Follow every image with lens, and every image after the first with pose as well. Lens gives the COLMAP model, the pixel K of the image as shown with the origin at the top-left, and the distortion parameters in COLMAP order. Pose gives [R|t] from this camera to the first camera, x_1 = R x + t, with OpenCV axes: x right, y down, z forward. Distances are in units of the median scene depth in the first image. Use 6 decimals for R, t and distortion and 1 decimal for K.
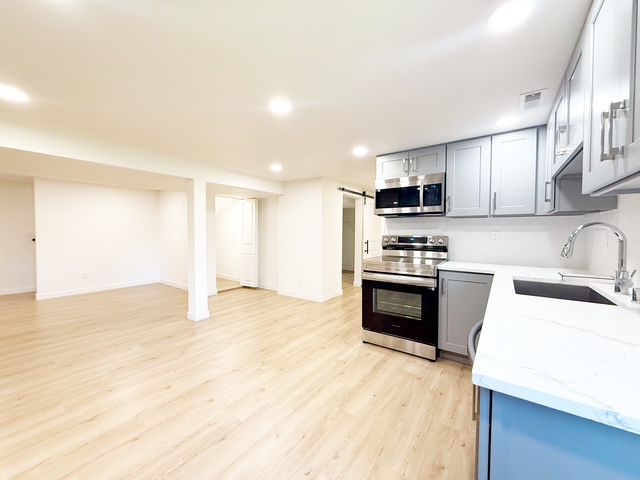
lens RADIAL K [[252.8, 0, 318.3], [0, 252.8, 239.8], [0, 0, 1]] dist [0.000413, 0.000007]
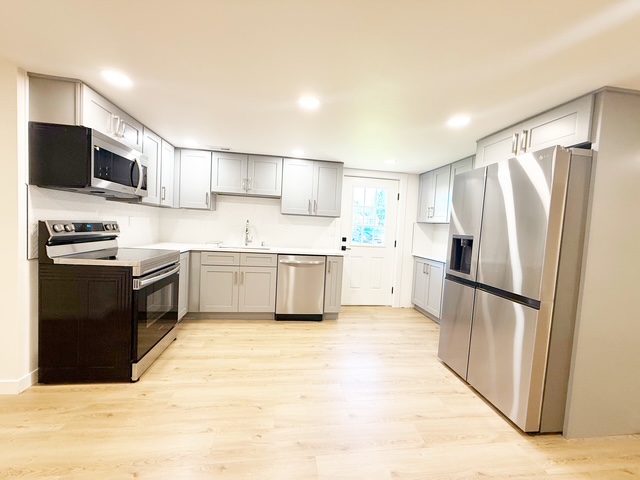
lens RADIAL K [[252.8, 0, 317.6], [0, 252.8, 238.4], [0, 0, 1]] dist [0.000413, 0.000007]
pose [[-0.687380, -0.076335, 0.722276, -0.722750], [-0.032519, 0.996699, 0.074391, -0.052135], [-0.725570, 0.027647, -0.687593, 1.292205]]
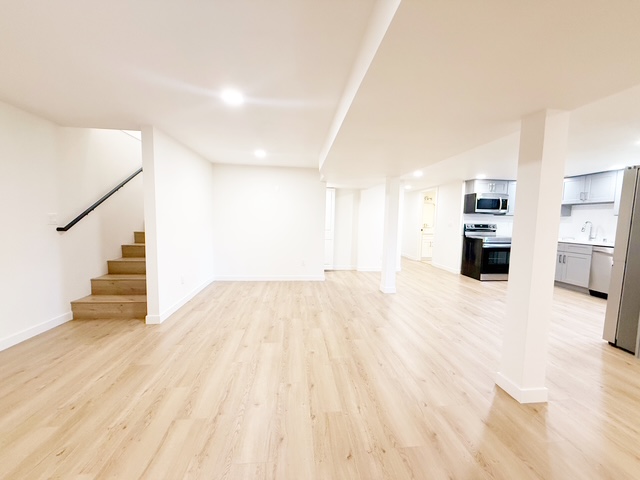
lens RADIAL K [[252.8, 0, 319.9], [0, 252.8, 240.5], [0, 0, 1]] dist [0.000413, 0.000007]
pose [[0.743956, -0.045419, 0.666683, -2.283384], [0.004445, 0.998002, 0.063030, -0.021533], [-0.668214, -0.043928, 0.742671, 0.496867]]
